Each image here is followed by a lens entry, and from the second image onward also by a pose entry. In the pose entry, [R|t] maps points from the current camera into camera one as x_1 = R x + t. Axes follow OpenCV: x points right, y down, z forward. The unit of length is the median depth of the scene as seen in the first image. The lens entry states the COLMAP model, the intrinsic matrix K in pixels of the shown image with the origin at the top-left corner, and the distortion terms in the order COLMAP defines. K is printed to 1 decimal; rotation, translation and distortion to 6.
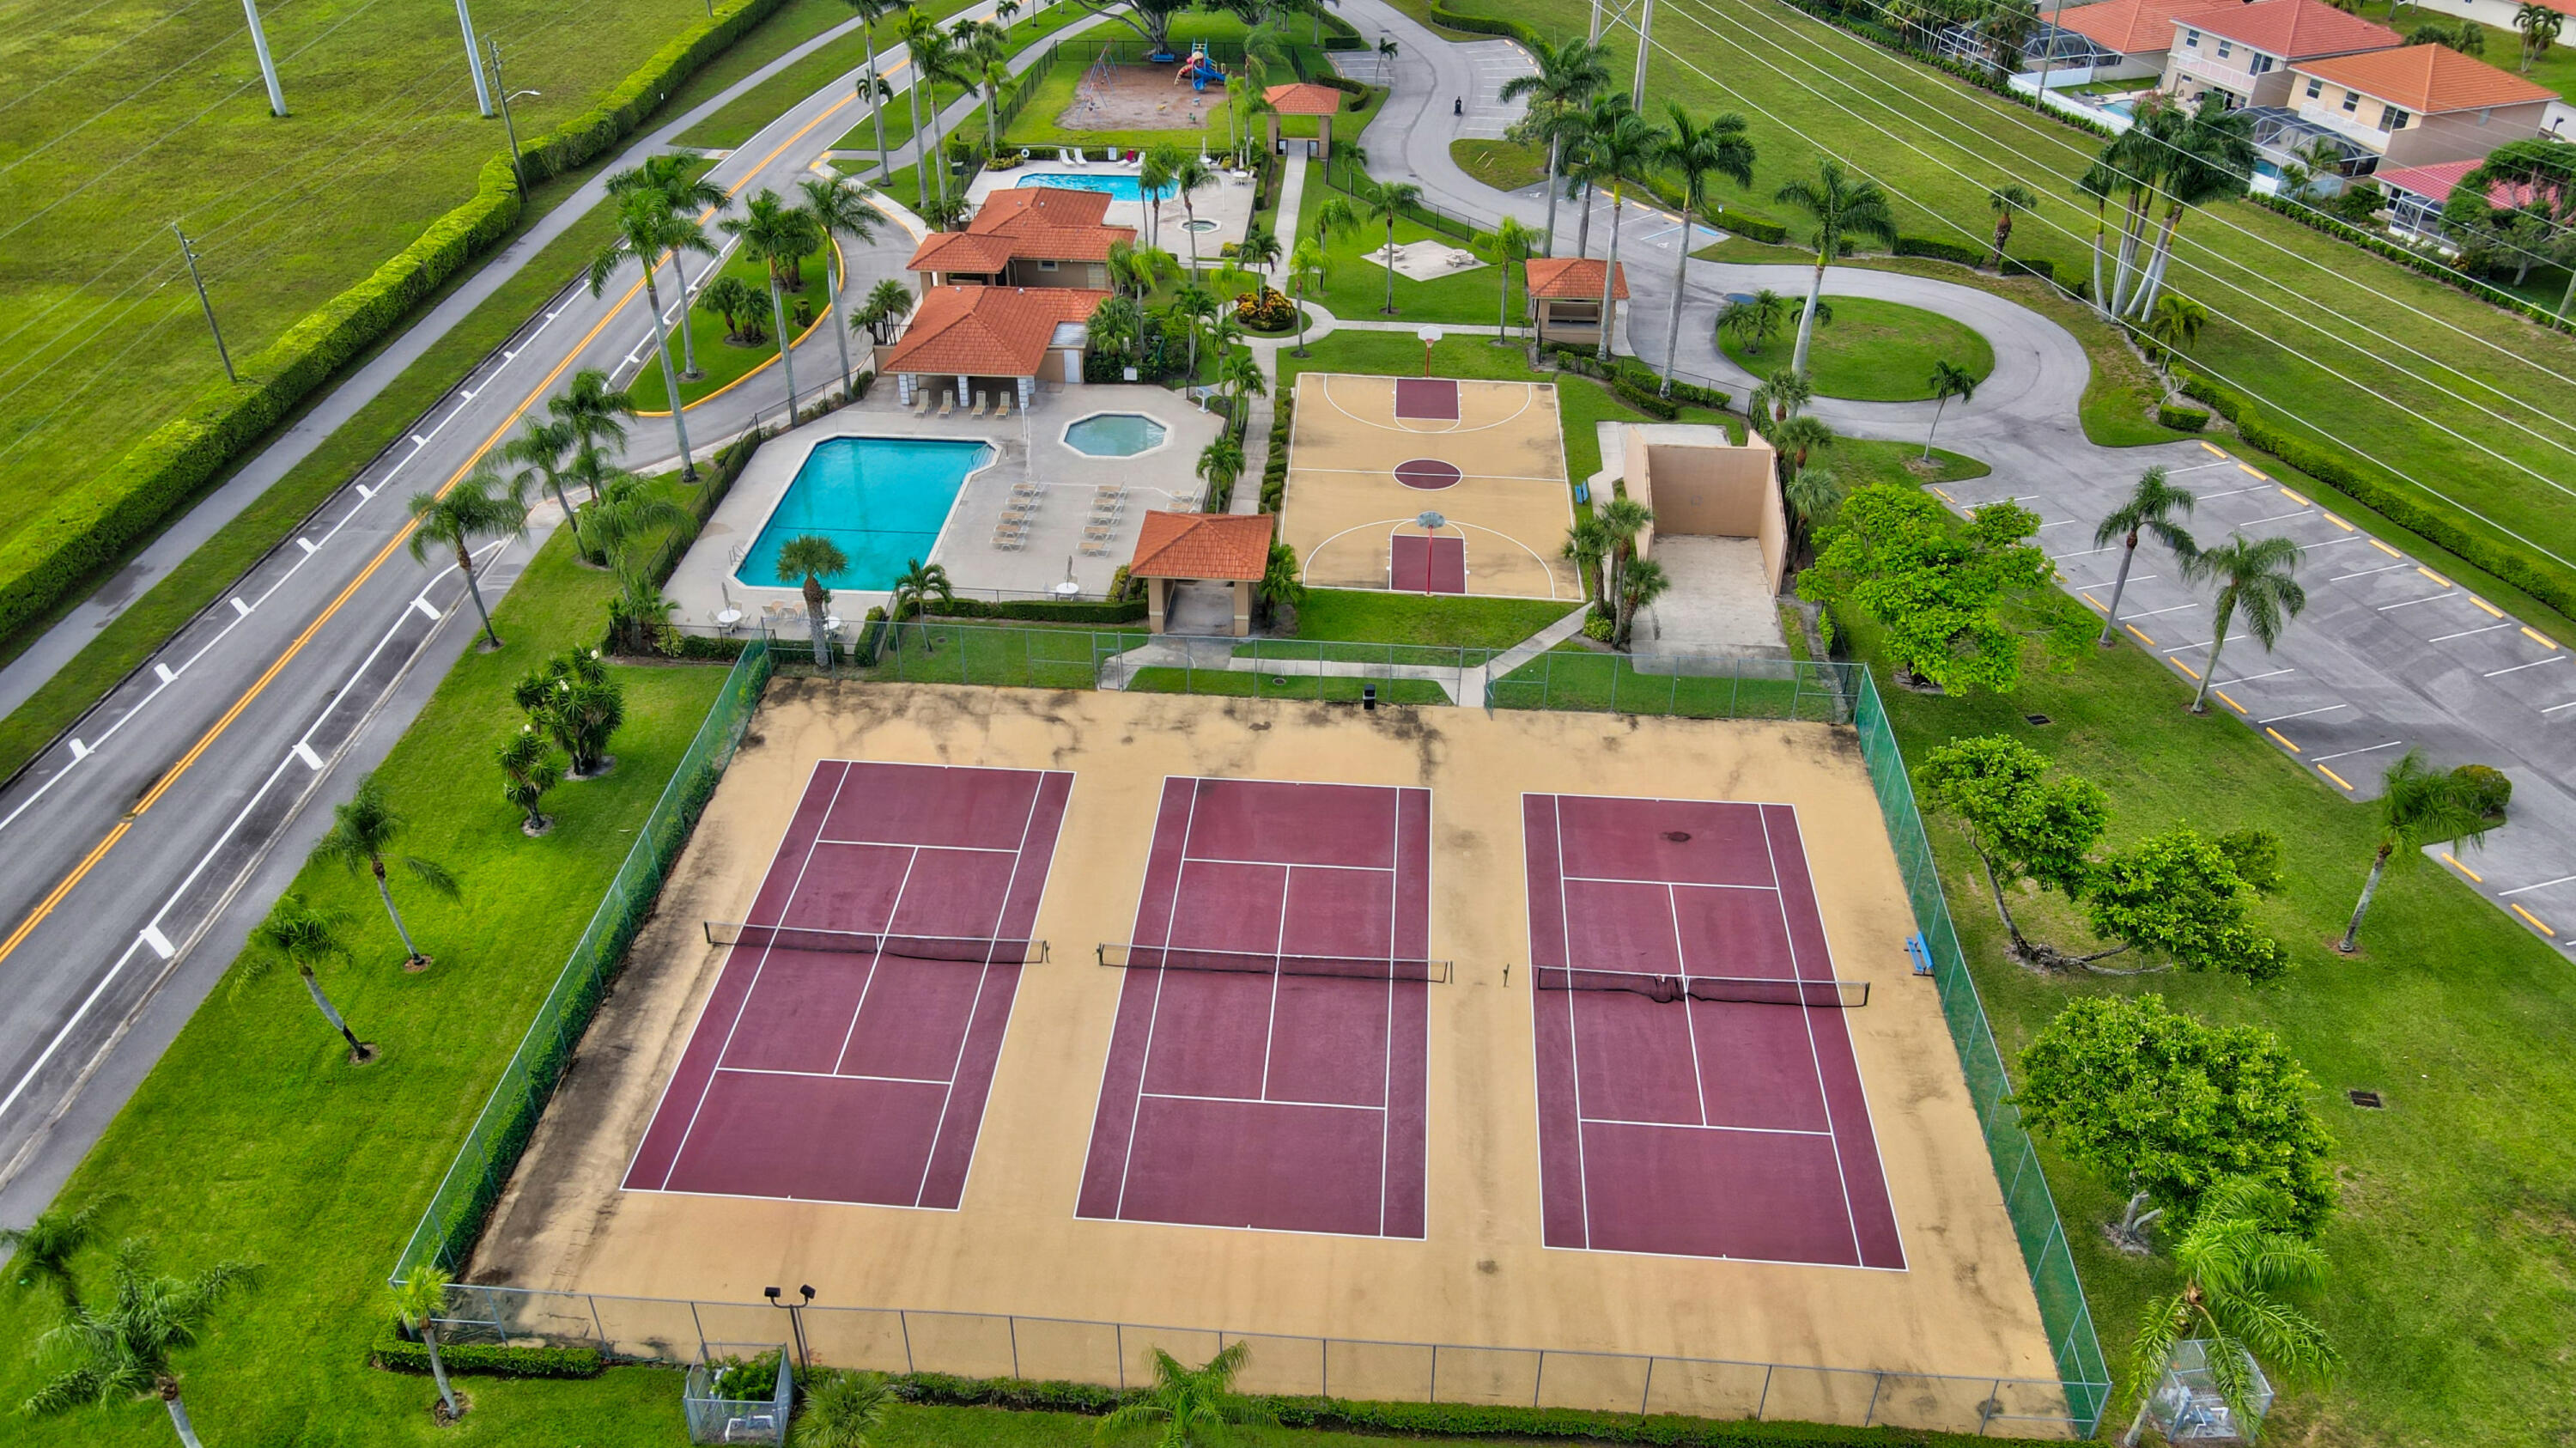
lens RADIAL K [[1918.9, 0, 1280.6], [0, 1918.9, 713.0], [0, 0, 1]] dist [-0.014572, 0.051398]
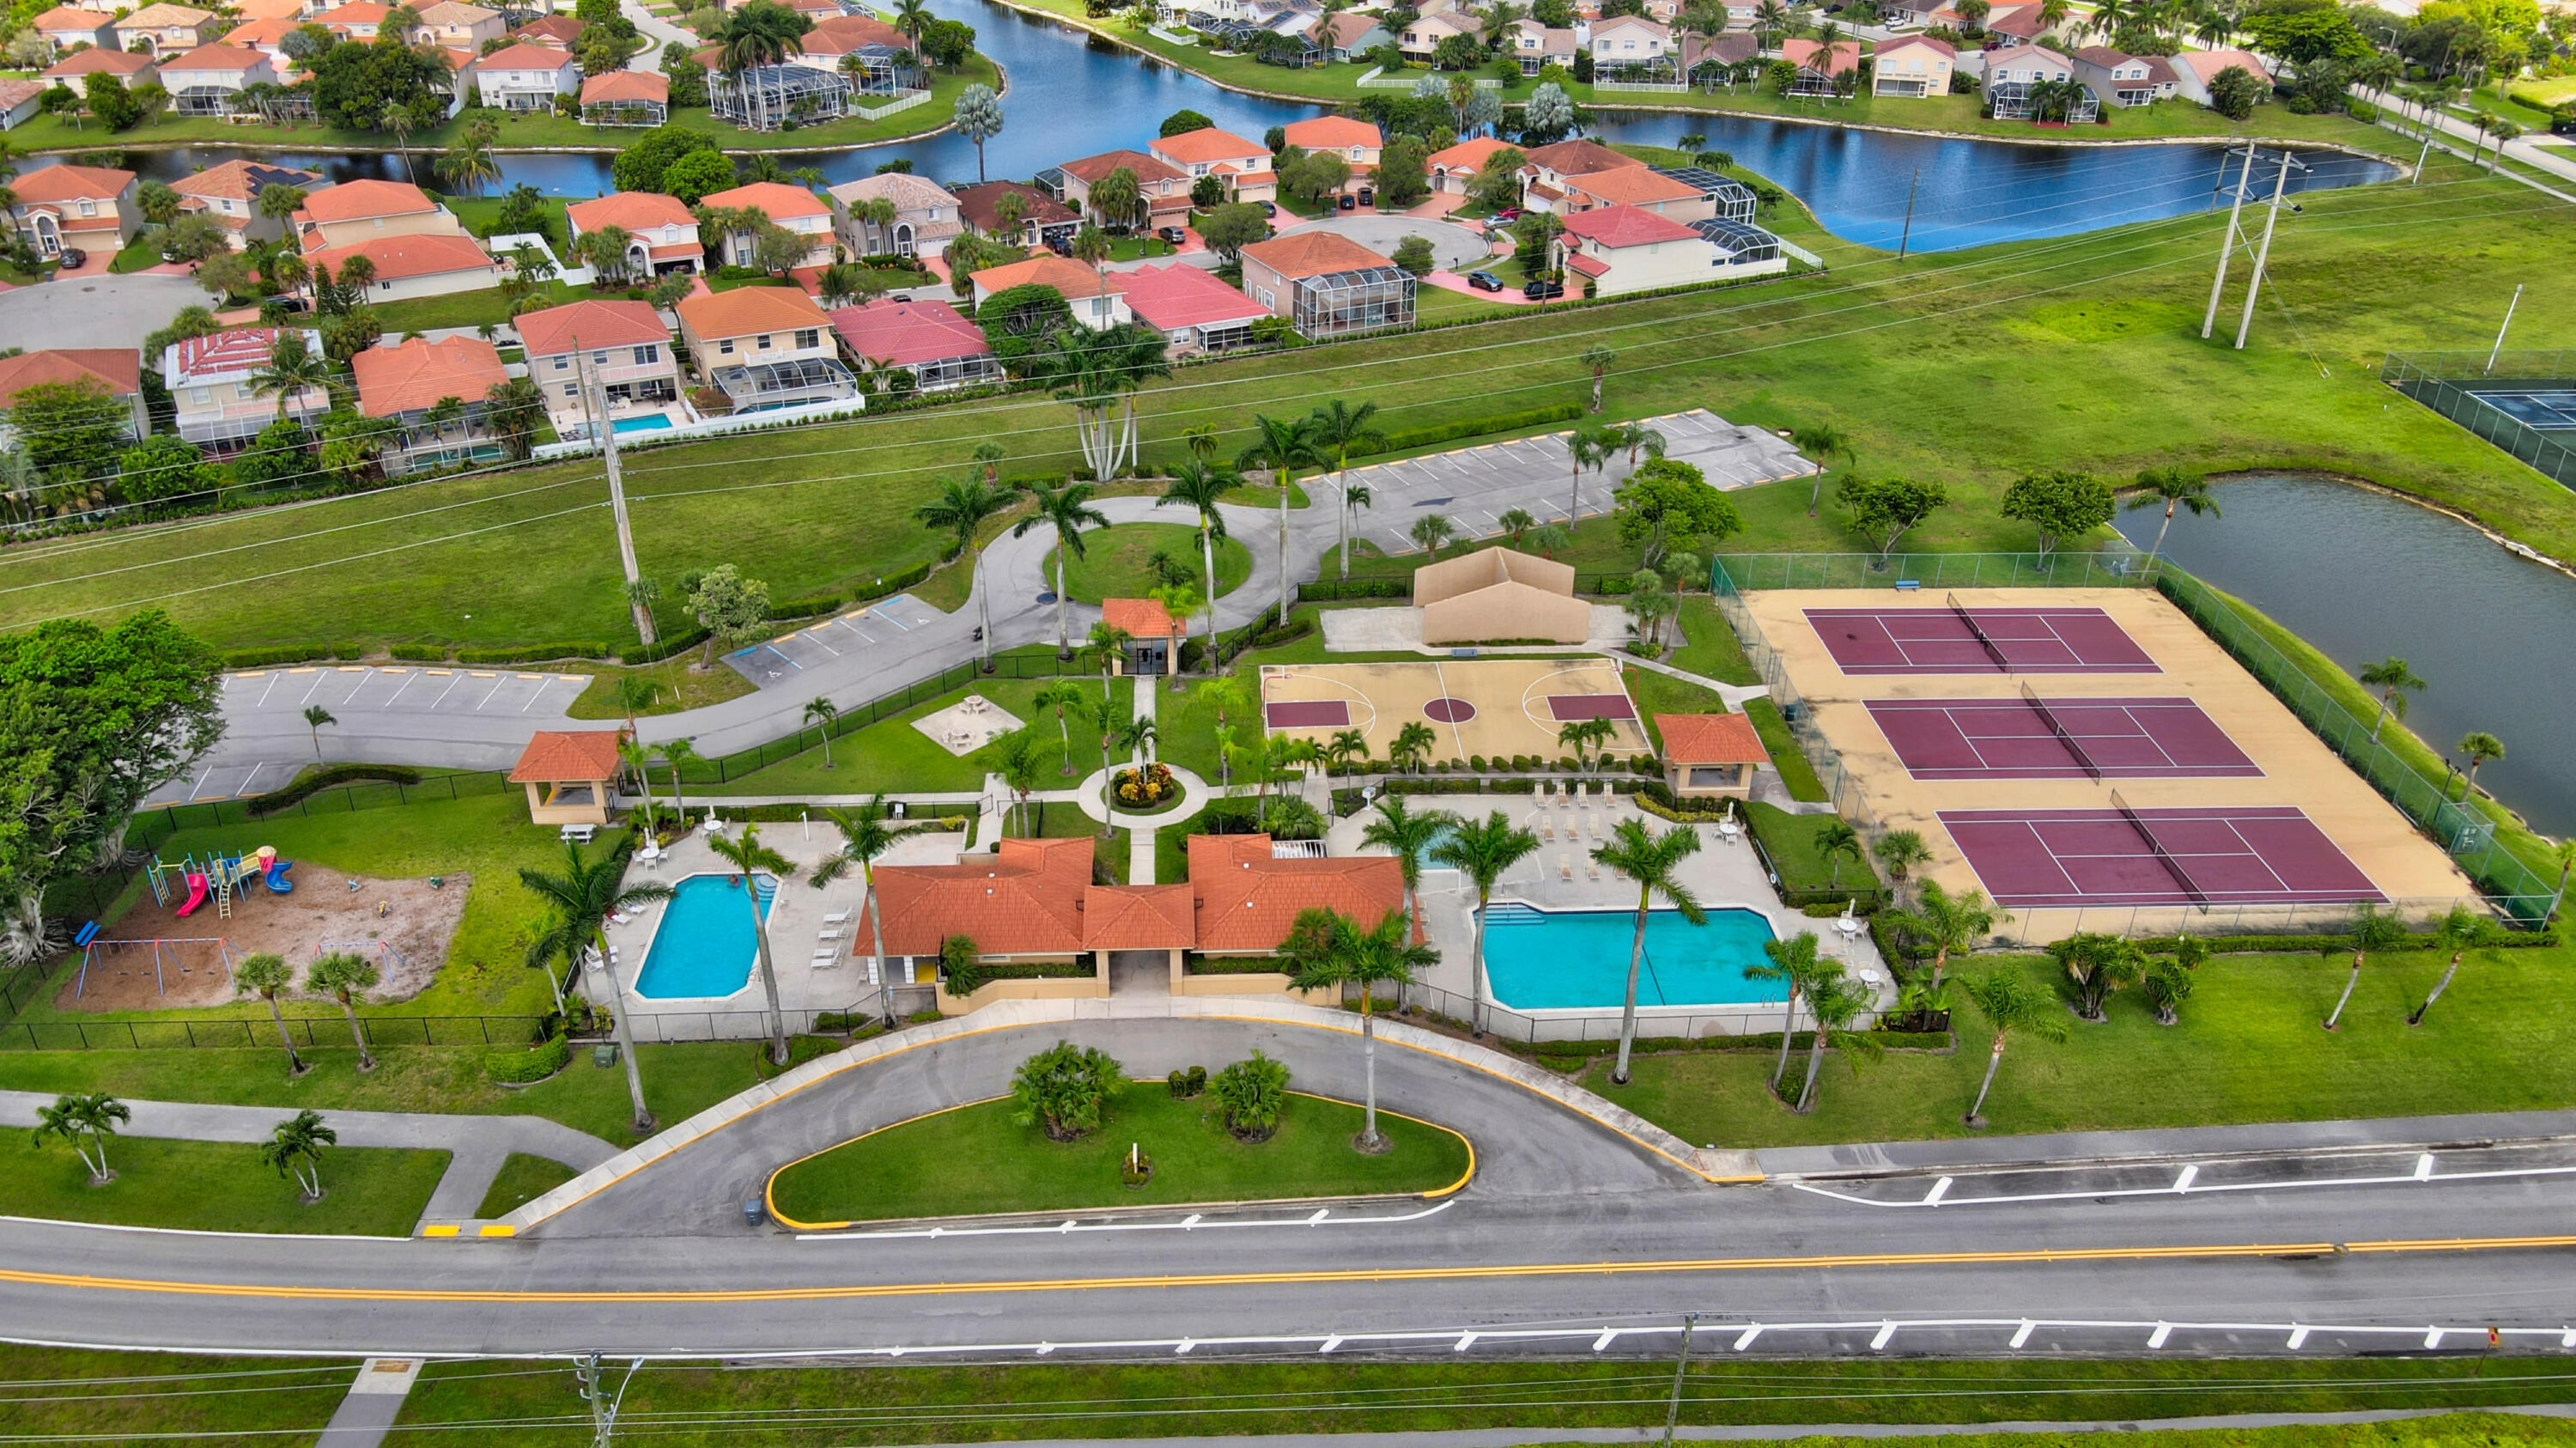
lens RADIAL K [[1901.8, 0, 1264.5], [0, 1901.8, 733.0], [0, 0, 1]] dist [0.002276, 0.042116]
pose [[-0.125475, -0.489346, 0.863016, -1.229862], [0.536360, 0.698344, 0.473955, -0.950132], [-0.834610, 0.522357, 0.174841, 1.068111]]
